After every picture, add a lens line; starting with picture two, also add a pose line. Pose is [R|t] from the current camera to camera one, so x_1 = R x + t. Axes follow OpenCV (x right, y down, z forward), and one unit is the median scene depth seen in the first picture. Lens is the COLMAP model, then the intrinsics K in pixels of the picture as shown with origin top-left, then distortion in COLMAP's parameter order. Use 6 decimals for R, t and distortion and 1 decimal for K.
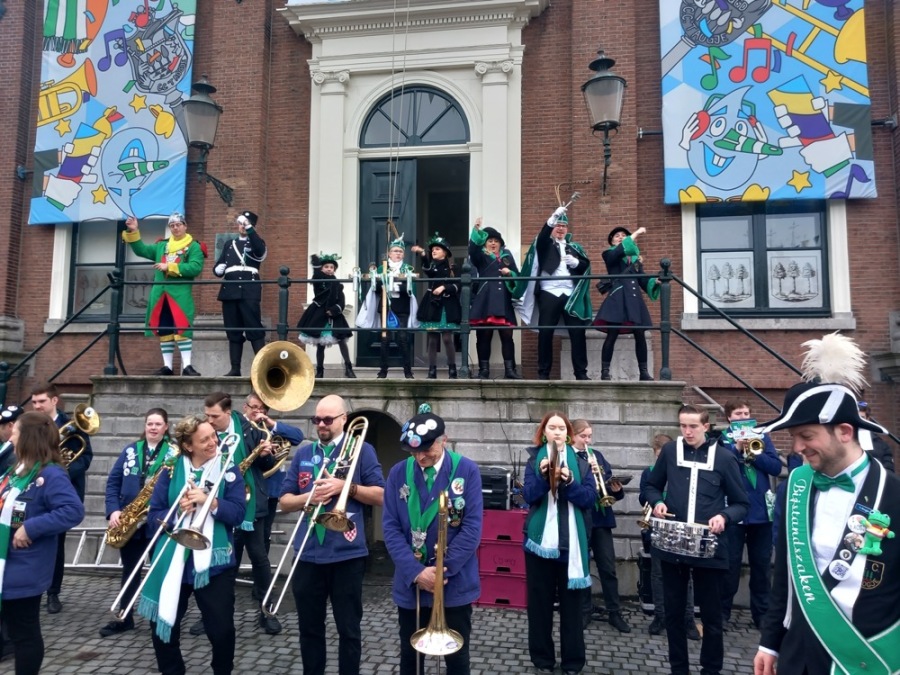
lens RADIAL K [[708.5, 0, 450.5], [0, 708.5, 306.2], [0, 0, 1]] dist [-0.000077, -0.010809]
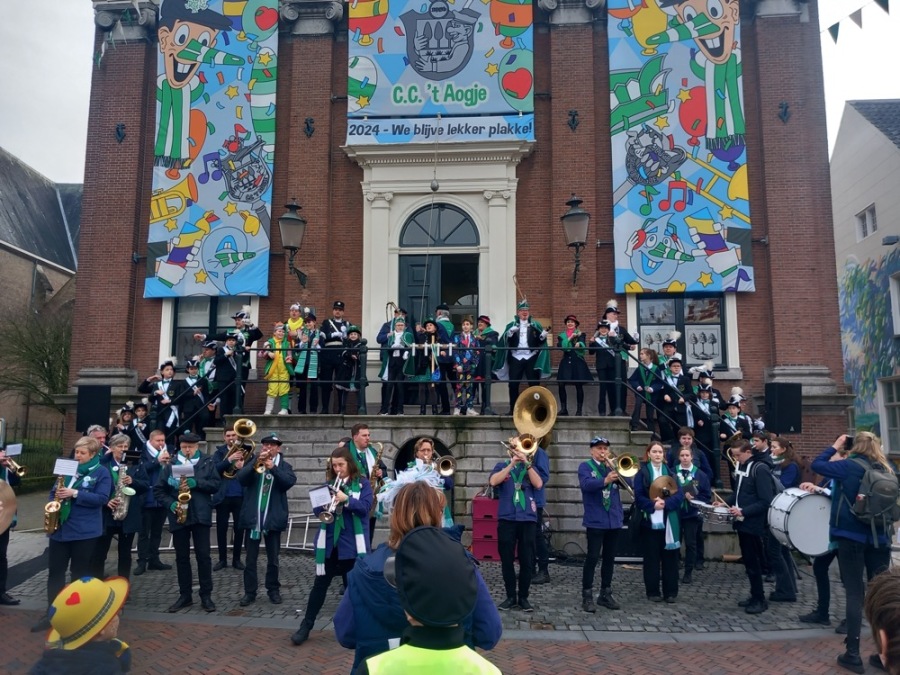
lens RADIAL K [[702.1, 0, 445.9], [0, 702.1, 308.5], [0, 0, 1]] dist [0.121013, -0.371377]
pose [[0.997333, 0.002940, 0.072928, -0.152787], [-0.001039, 0.999659, -0.026090, -0.072910], [-0.072980, 0.025945, 0.996996, -0.425981]]
